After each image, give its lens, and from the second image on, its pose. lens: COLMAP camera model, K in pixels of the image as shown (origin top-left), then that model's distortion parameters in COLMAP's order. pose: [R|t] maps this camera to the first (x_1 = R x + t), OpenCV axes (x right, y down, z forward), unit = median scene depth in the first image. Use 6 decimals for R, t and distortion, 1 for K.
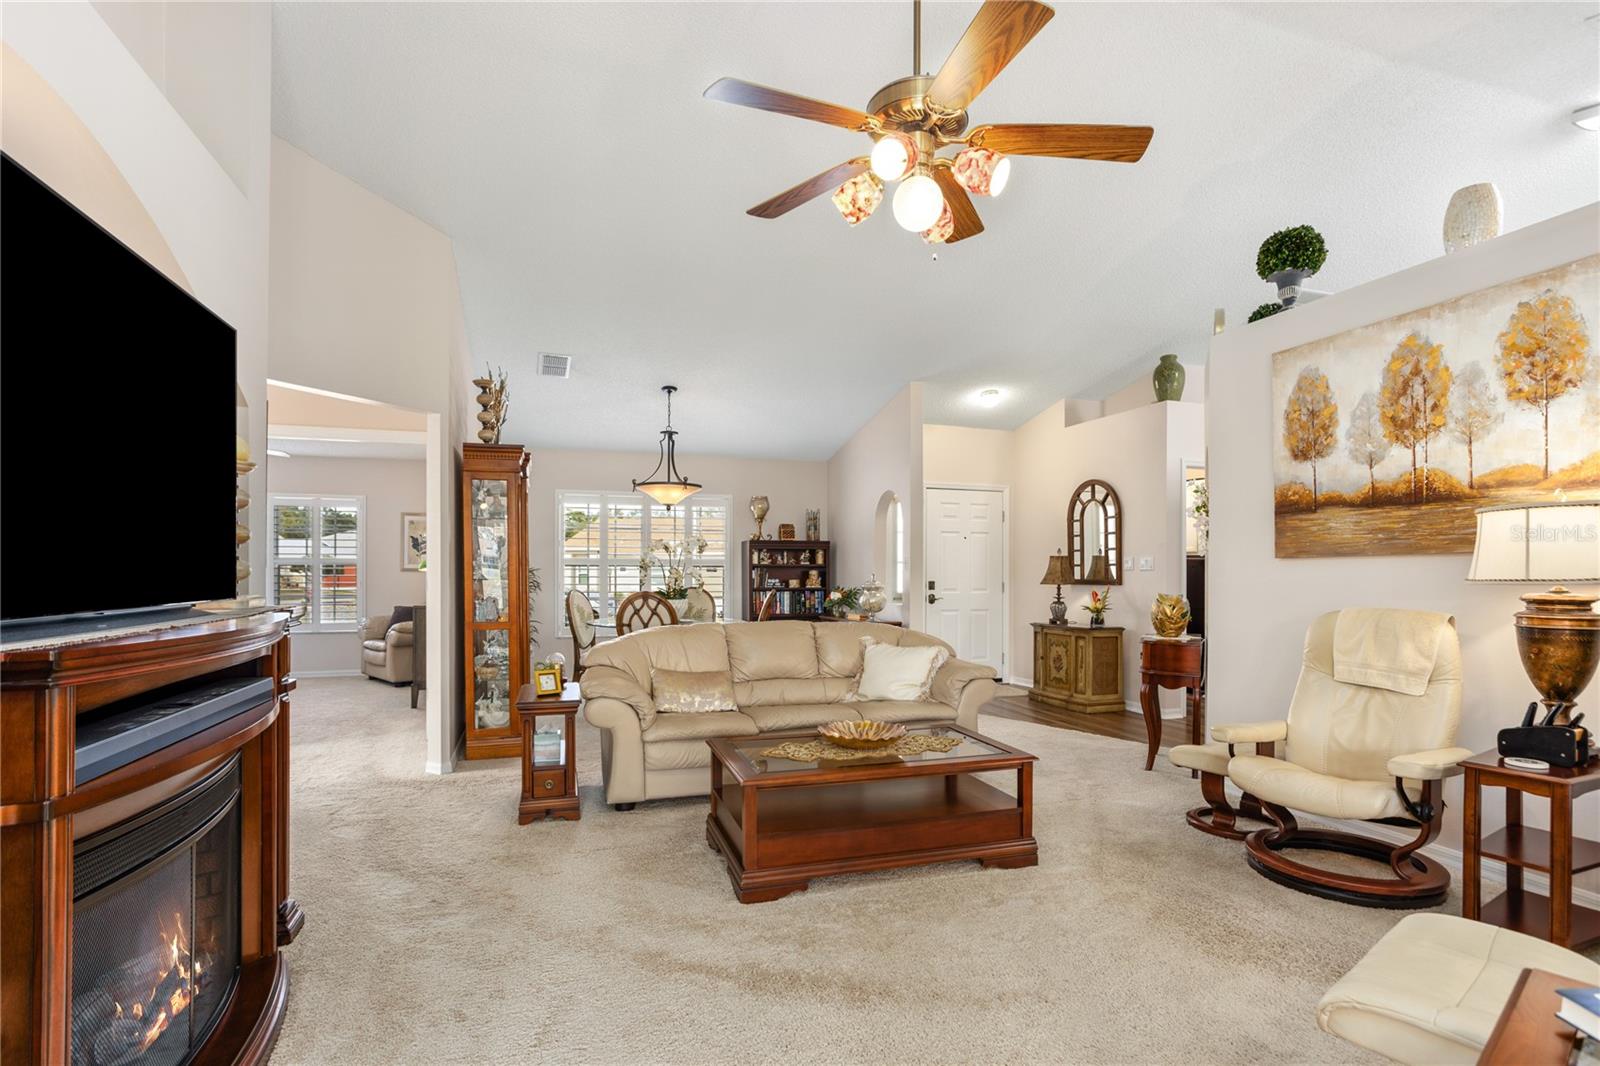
lens RADIAL K [[792.5, 0, 790.5], [0, 792.5, 570.5], [0, 0, 1]] dist [-0.023938, 0.000201]
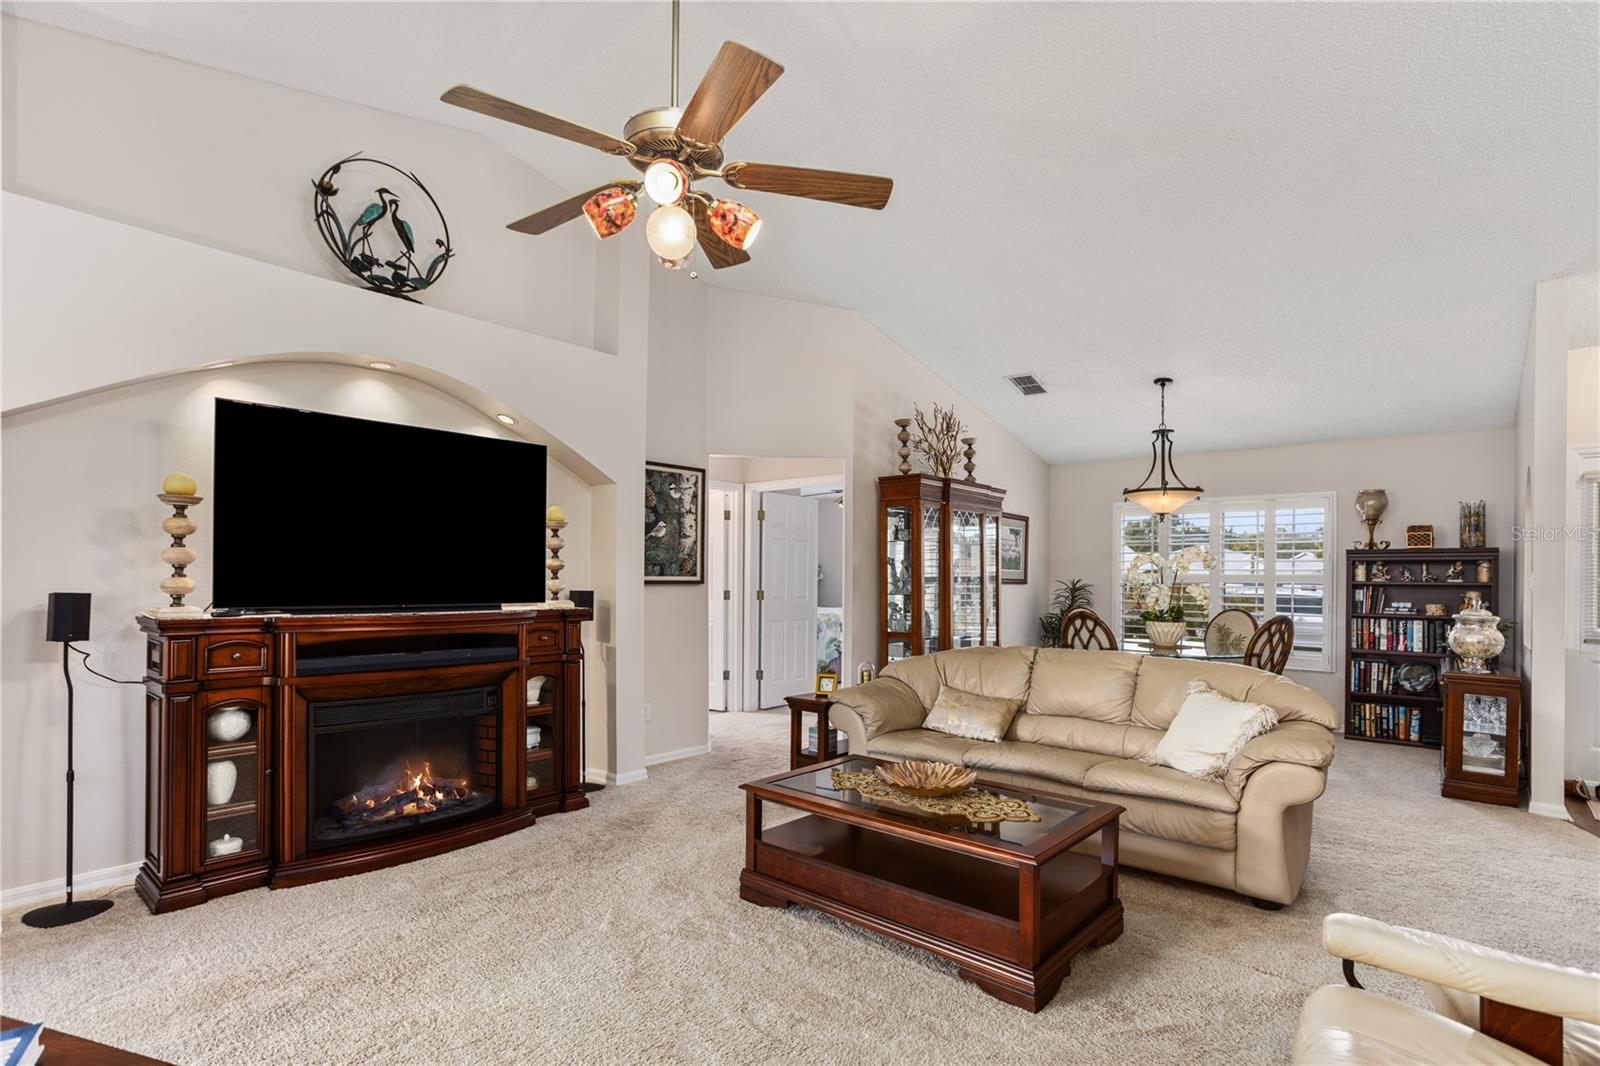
lens RADIAL K [[775.7, 0, 802.5], [0, 775.7, 582.3], [0, 0, 1]] dist [-0.032585, 0.022909]
pose [[0.528335, 0.004409, -0.849025, 0.332457], [-0.008238, 0.999966, 0.000067, -0.003733], [0.848996, 0.006959, 0.528353, 0.197005]]
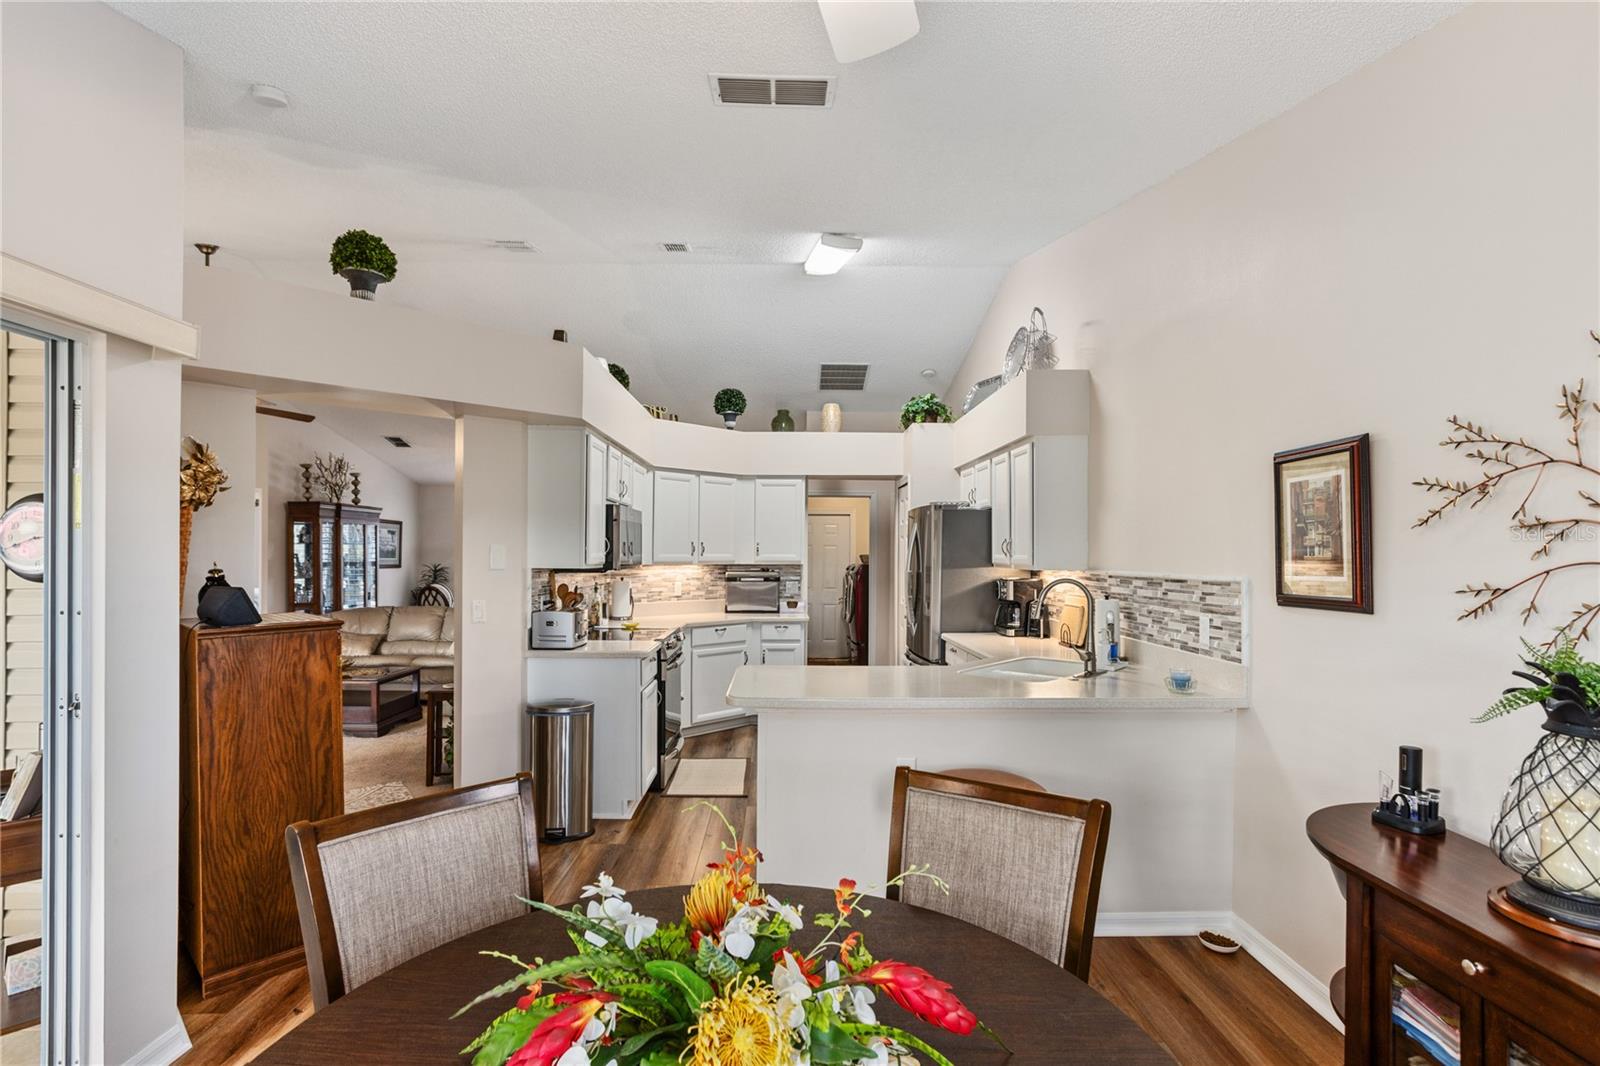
lens RADIAL K [[775.7, 0, 792.4], [0, 775.7, 550.4], [0, 0, 1]] dist [-0.032585, 0.022909]
pose [[0.956487, 0.001520, -0.291771, 0.773912], [-0.003605, 0.999972, -0.006610, -0.029622], [0.291753, 0.007374, 0.956465, -0.209098]]
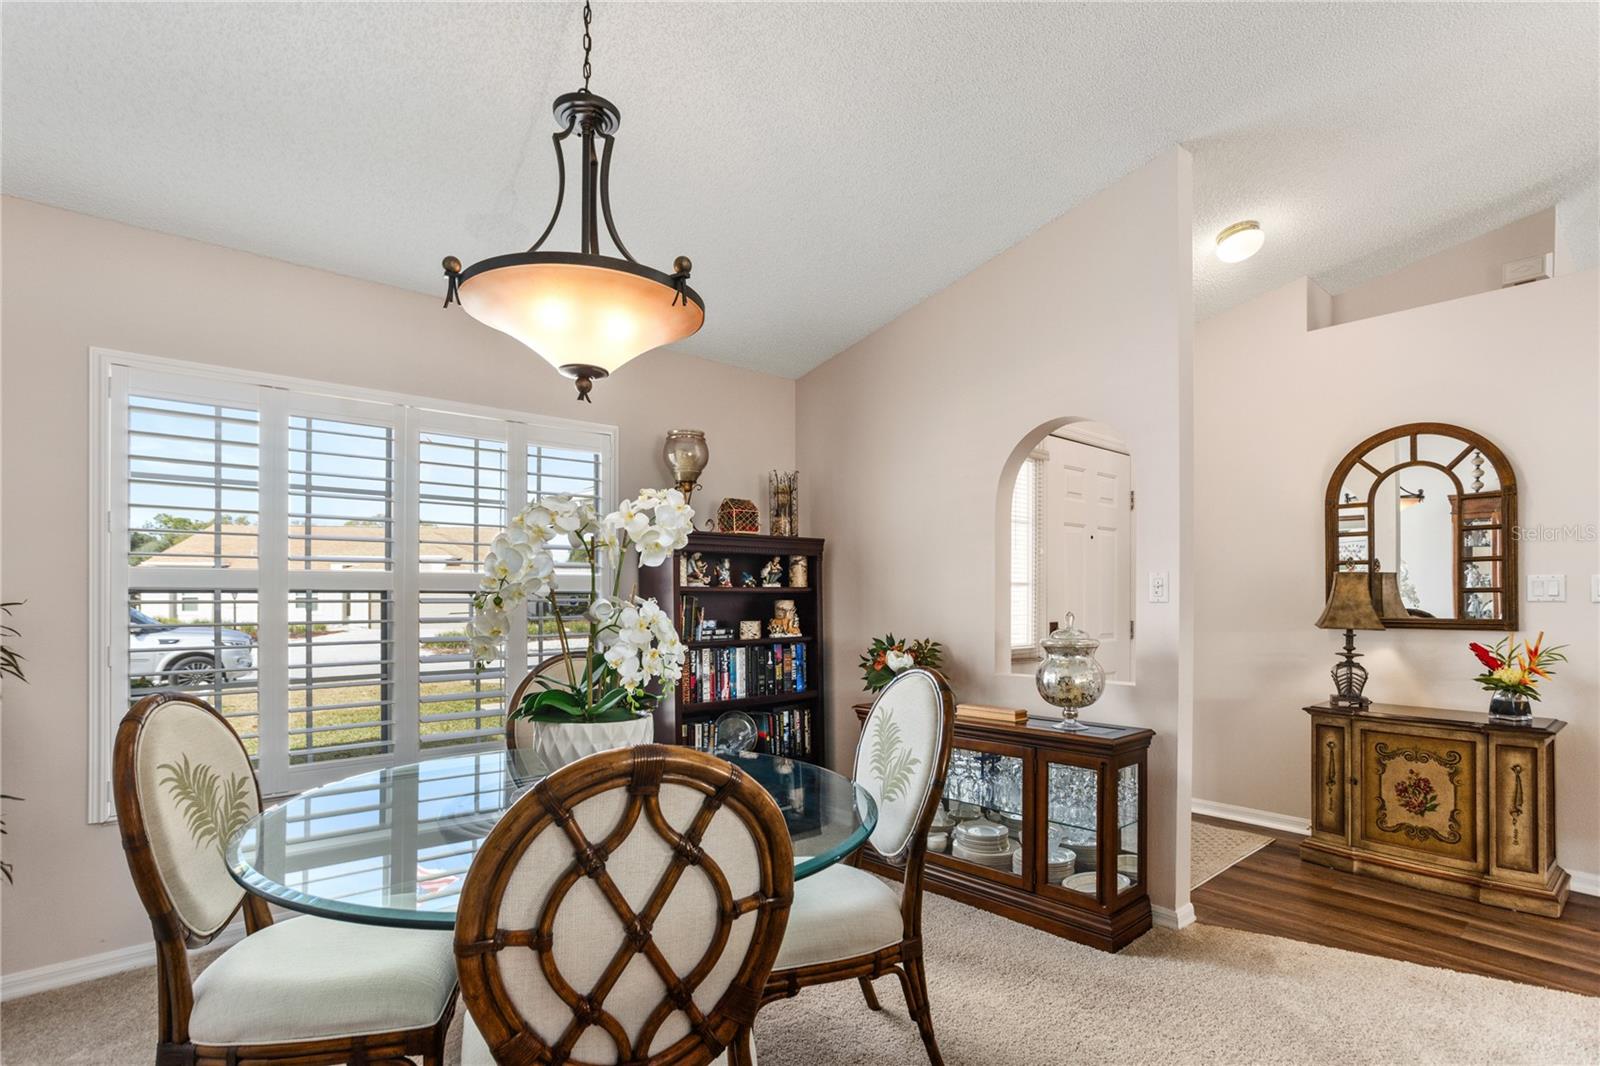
lens RADIAL K [[775.7, 0, 786.4], [0, 775.7, 578.8], [0, 0, 1]] dist [-0.032585, 0.022909]
pose [[0.919632, 0.005796, 0.392739, -0.179850], [0.001819, 0.999818, -0.019015, -0.005189], [-0.392777, 0.018202, 0.919453, 0.673032]]
